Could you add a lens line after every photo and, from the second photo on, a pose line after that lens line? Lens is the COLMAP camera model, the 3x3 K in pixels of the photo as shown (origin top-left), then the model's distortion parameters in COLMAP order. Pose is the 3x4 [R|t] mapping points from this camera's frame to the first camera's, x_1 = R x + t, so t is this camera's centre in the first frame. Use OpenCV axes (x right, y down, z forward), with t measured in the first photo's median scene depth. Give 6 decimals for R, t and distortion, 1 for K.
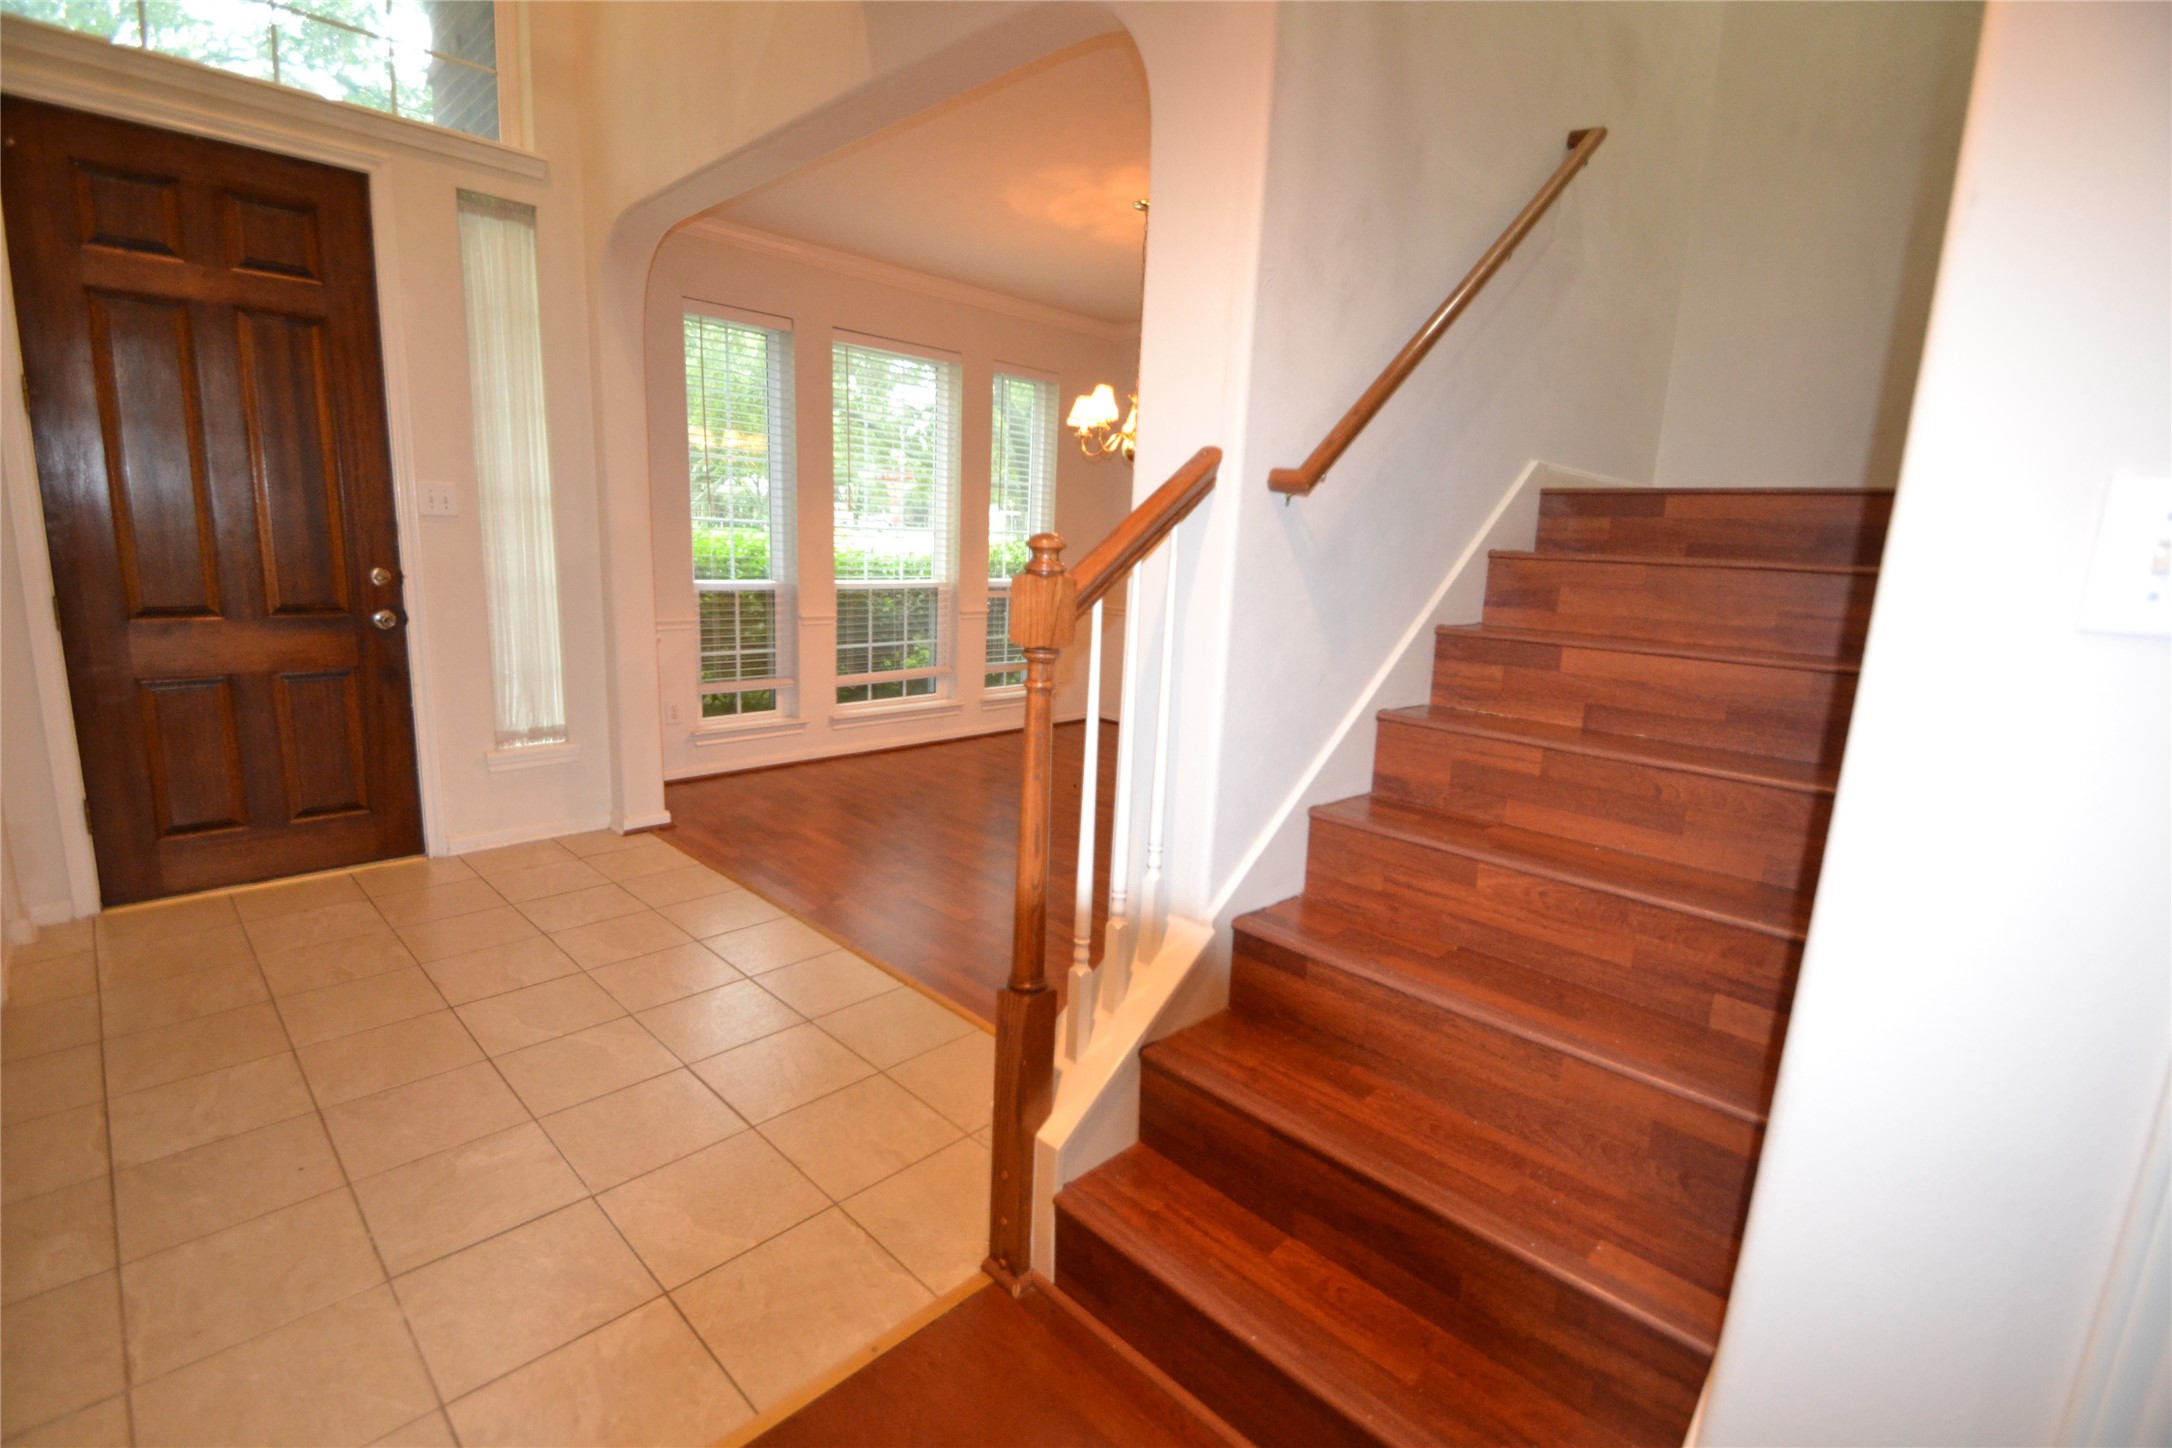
lens RADIAL K [[963.9, 0, 1086.0], [0, 963.9, 724.0], [0, 0, 1]] dist [0.013513, -0.017369]
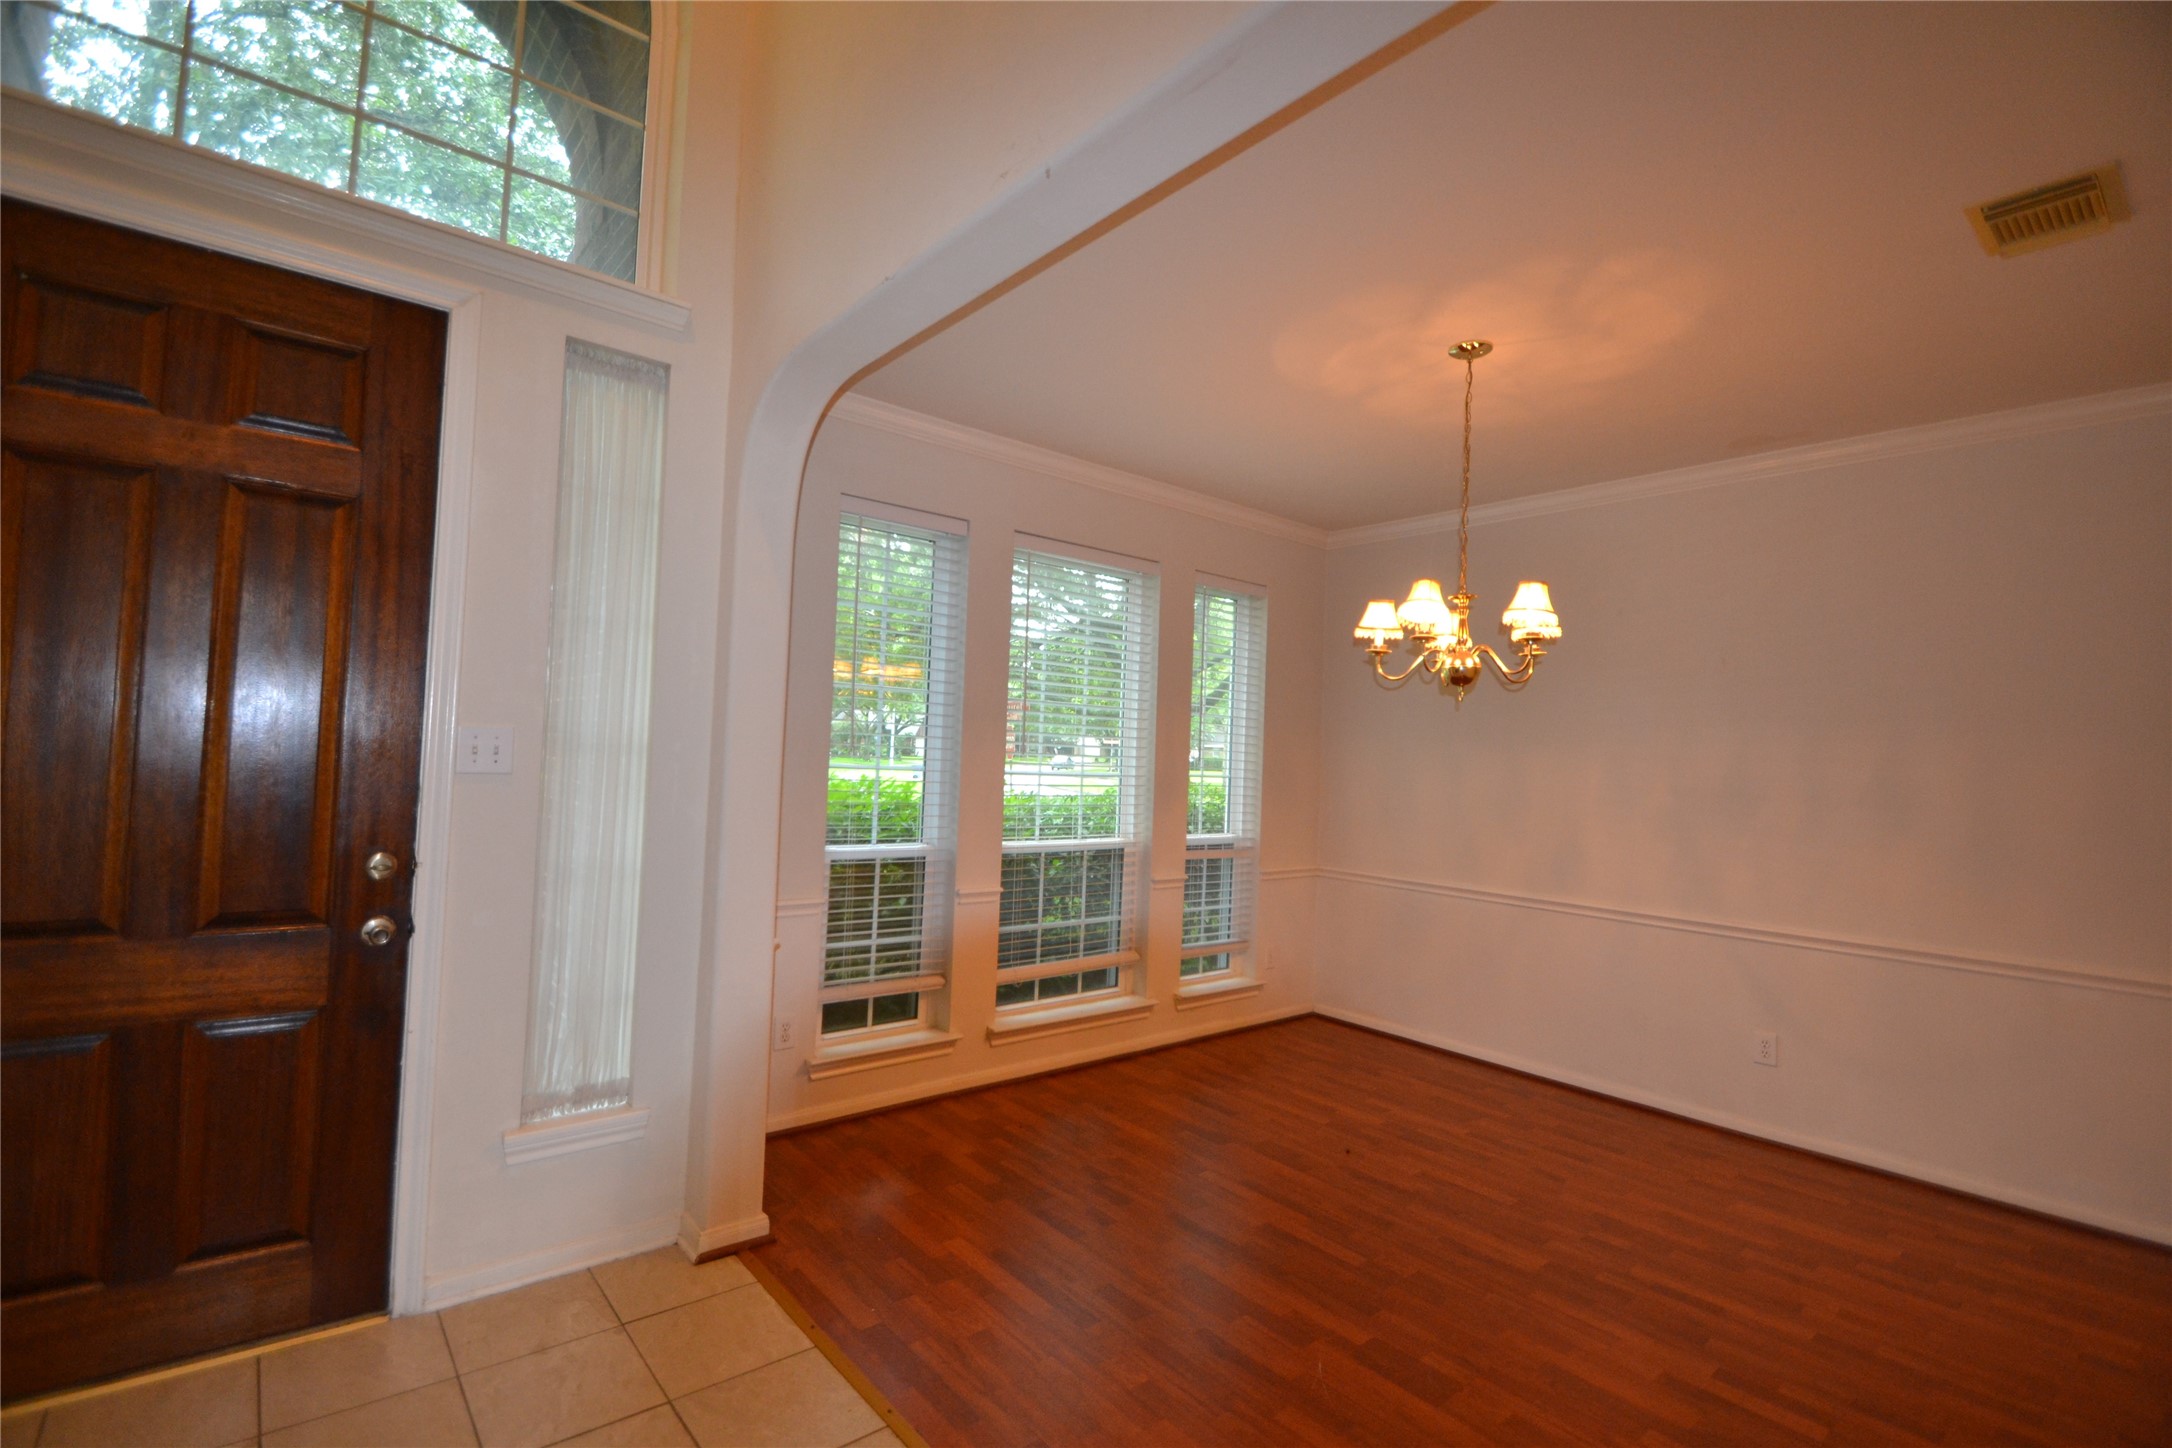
lens RADIAL K [[963.9, 0, 1086.0], [0, 963.9, 724.0], [0, 0, 1]] dist [0.013513, -0.017369]
pose [[0.995870, -0.009749, -0.090266, -0.135266], [-0.011354, 0.973040, -0.230357, -0.071055], [0.090078, 0.230431, 0.968911, 0.270386]]
